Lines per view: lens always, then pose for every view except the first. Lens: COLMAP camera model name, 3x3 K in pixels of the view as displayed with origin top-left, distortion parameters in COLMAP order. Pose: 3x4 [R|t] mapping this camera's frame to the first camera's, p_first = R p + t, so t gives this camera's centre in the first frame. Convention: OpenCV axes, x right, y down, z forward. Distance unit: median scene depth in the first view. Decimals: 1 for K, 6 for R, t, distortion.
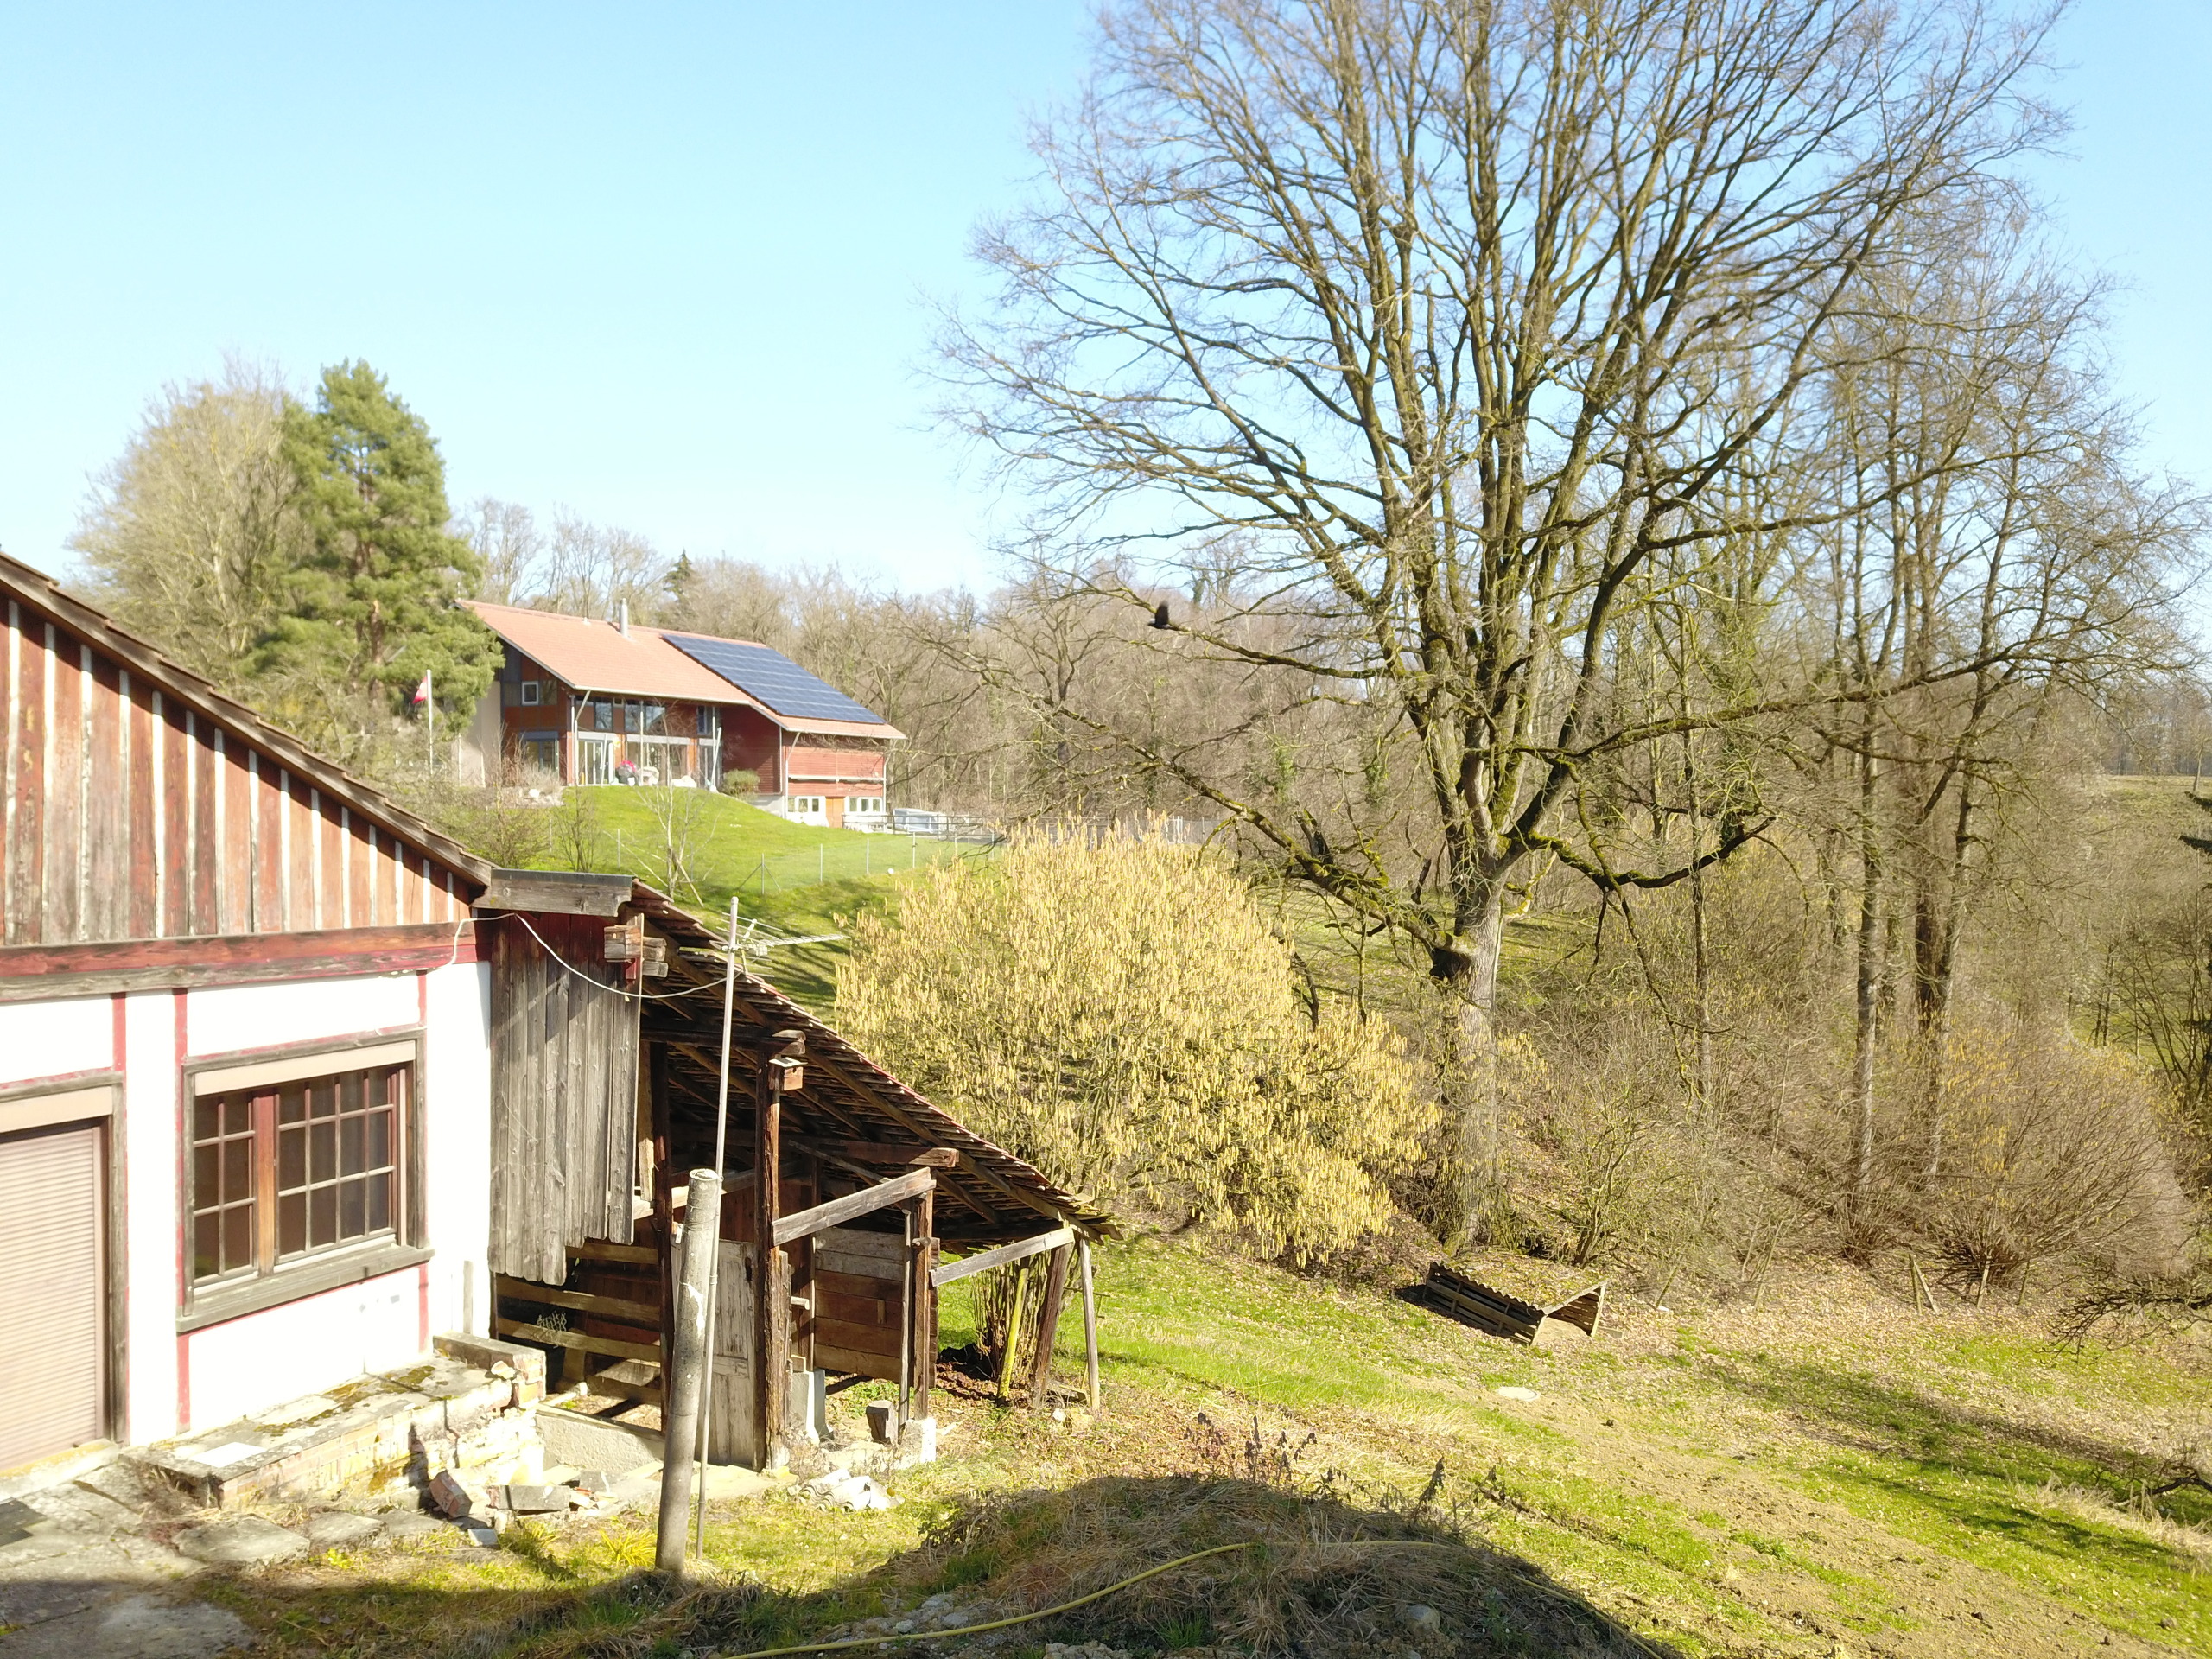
lens RADIAL K [[1676.7, 0, 1106.0], [0, 1676.7, 829.5], [0, 0, 1]] dist [0.002708, 0.003229]
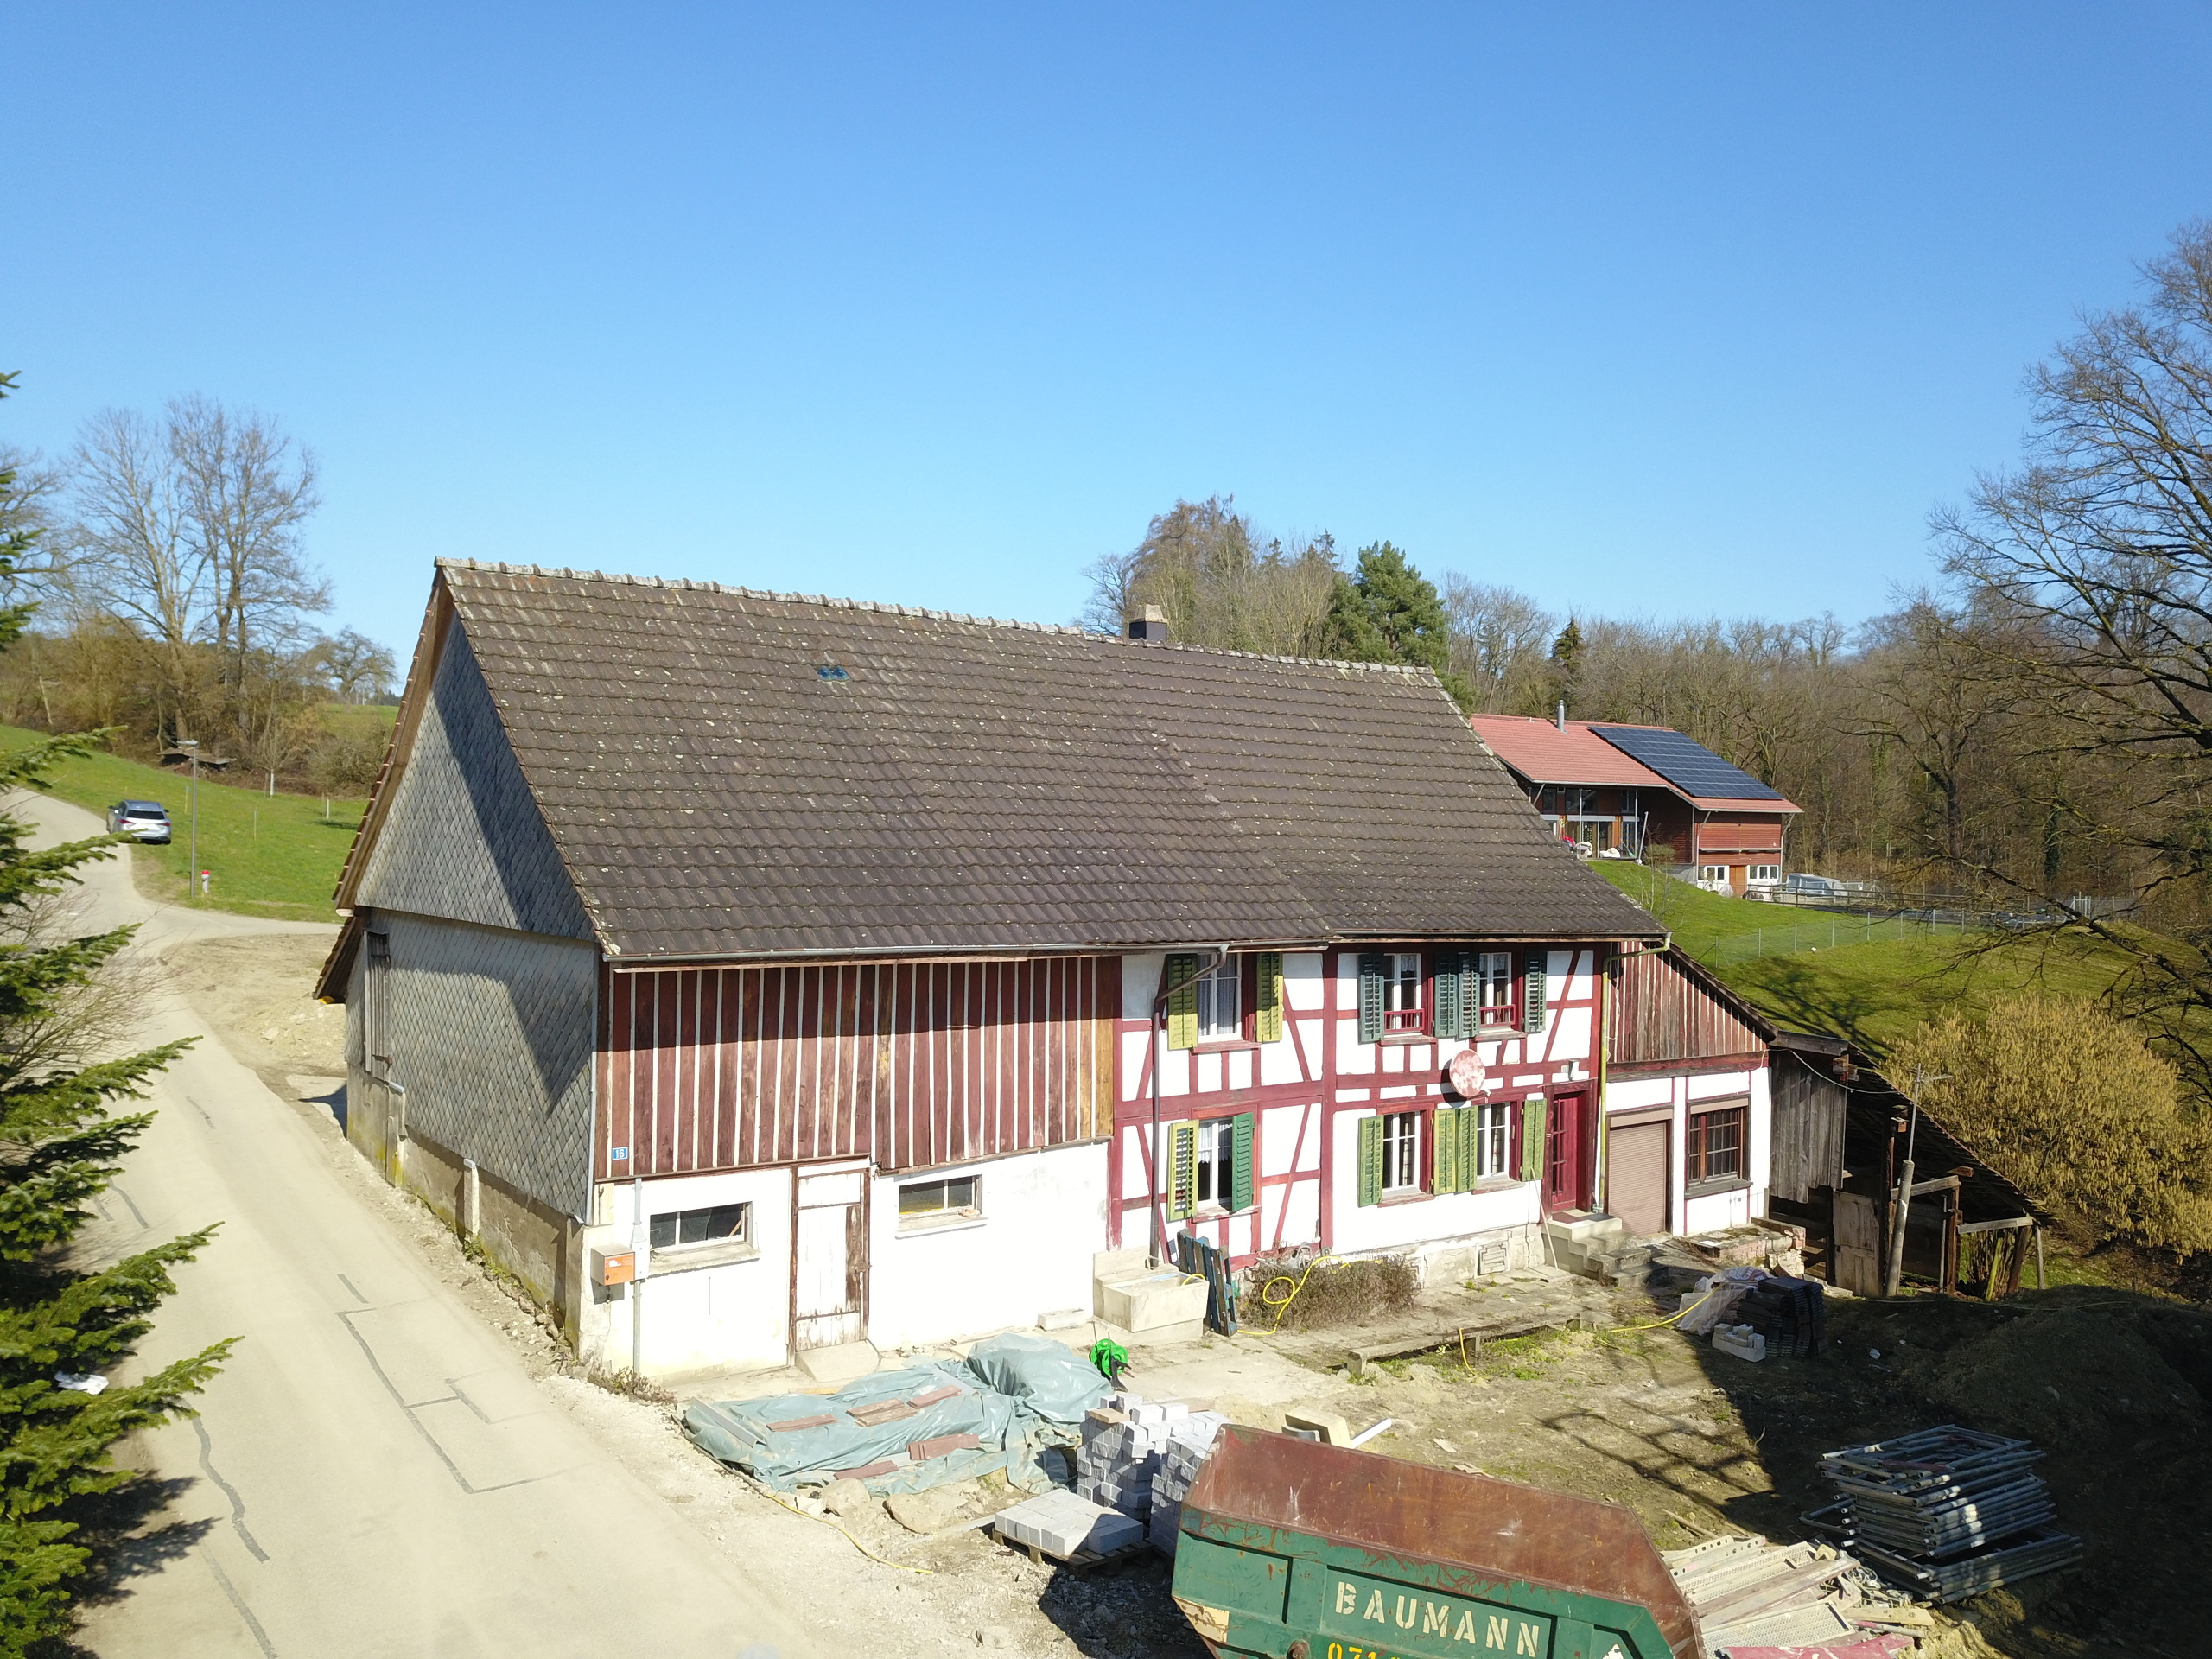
lens RADIAL K [[1676.7, 0, 1106.0], [0, 1676.7, 829.5], [0, 0, 1]] dist [0.002708, 0.003229]
pose [[0.886411, 0.018984, -0.462510, -0.097636], [-0.022189, 0.999753, -0.001492, -0.218783], [0.462367, 0.011585, 0.886613, -1.461962]]
